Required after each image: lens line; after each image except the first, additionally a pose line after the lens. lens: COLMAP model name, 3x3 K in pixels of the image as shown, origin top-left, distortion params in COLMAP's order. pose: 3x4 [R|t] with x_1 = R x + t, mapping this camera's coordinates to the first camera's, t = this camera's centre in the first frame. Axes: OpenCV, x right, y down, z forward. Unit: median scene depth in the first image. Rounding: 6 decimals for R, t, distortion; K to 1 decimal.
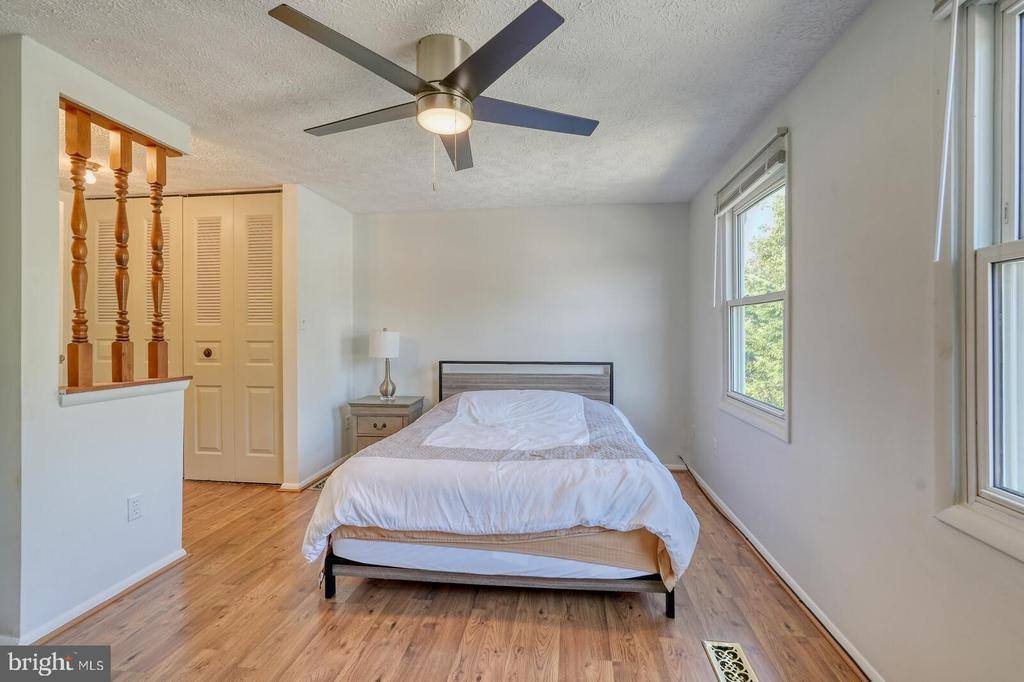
lens RADIAL K [[452.1, 0, 511.3], [0, 452.1, 331.9], [0, 0, 1]] dist [-0.015549, 0.007111]
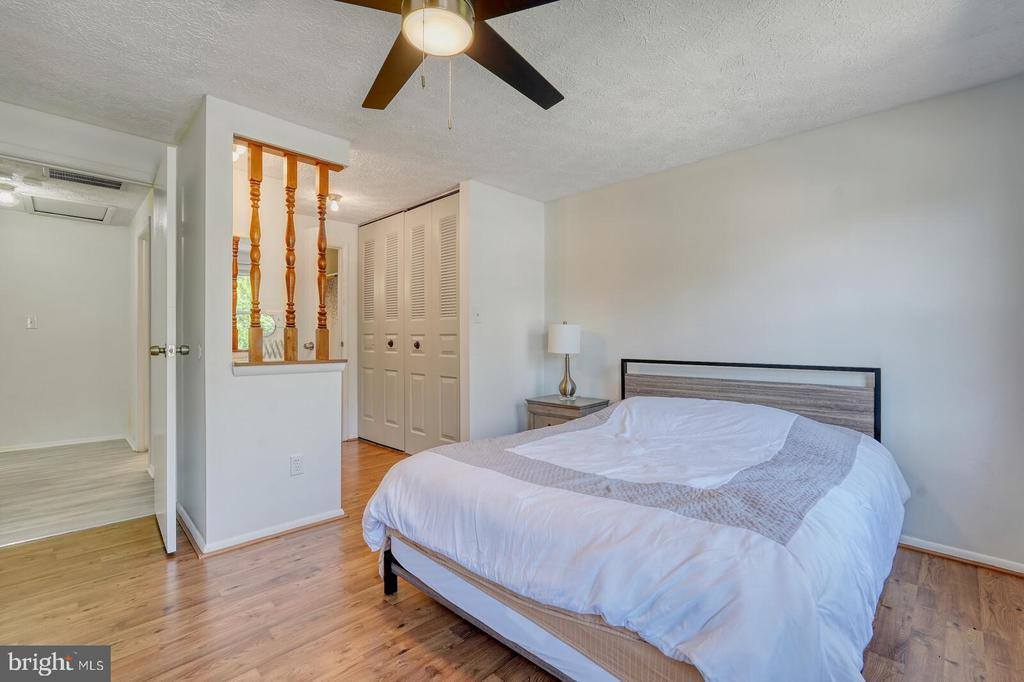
lens RADIAL K [[454.2, 0, 512.0], [0, 454.2, 341.0], [0, 0, 1]] dist [-0.013711, 0.007273]
pose [[0.795818, 0.003536, -0.605526, 0.359665], [-0.000733, 0.999988, 0.004876, 0.050723], [0.605536, -0.003437, 0.795811, 0.382175]]
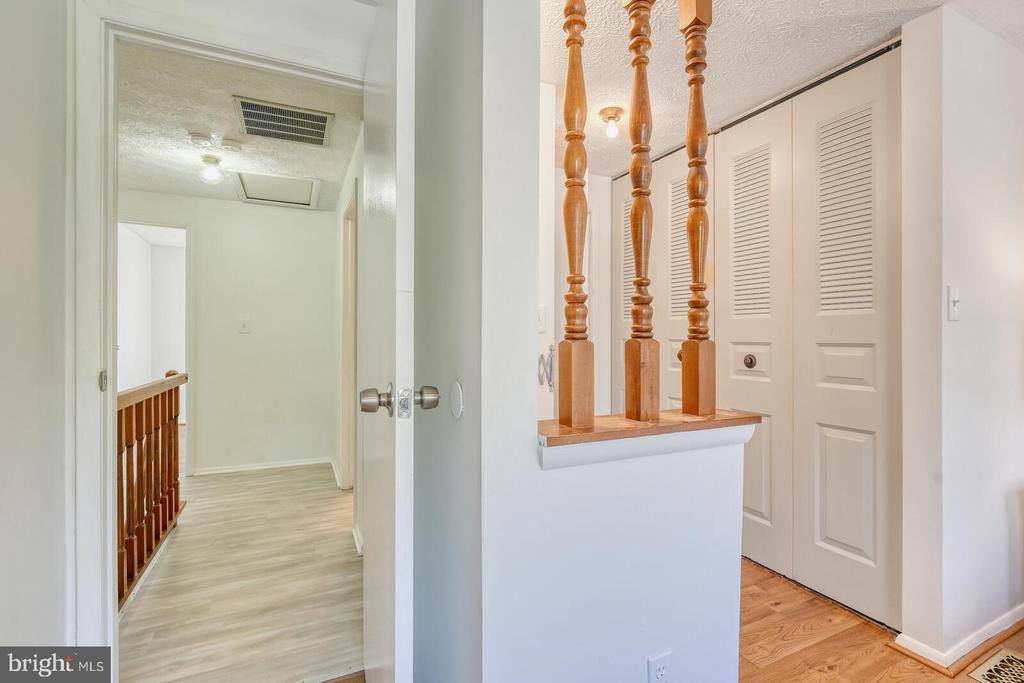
lens RADIAL K [[465.6, 0, 513.5], [0, 465.6, 338.0], [0, 0, 1]] dist [-0.013737, 0.006899]
pose [[0.544044, 0.004765, -0.839043, -0.504318], [-0.001256, 0.999987, 0.004865, 0.017366], [0.839056, -0.001592, 0.544043, 0.592636]]
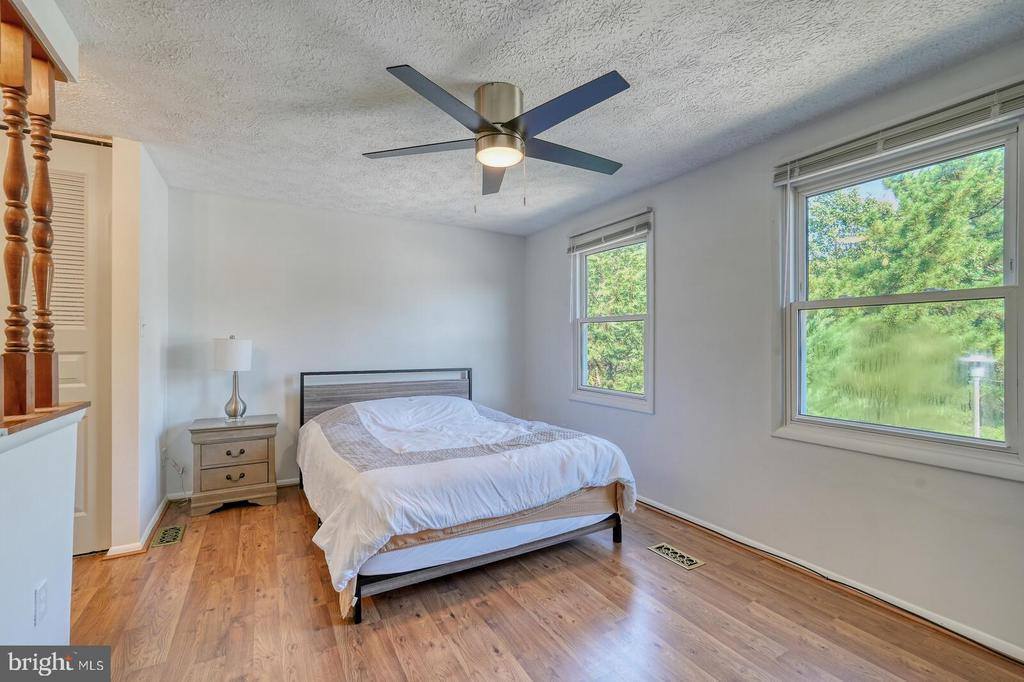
lens RADIAL K [[453.6, 0, 512.8], [0, 453.6, 338.9], [0, 0, 1]] dist [-0.020631, 0.013162]
pose [[0.802322, 0.006851, 0.596852, -0.677664], [-0.003640, 0.999972, -0.006585, 0.002651], [-0.596881, 0.003111, 0.802324, 0.047244]]
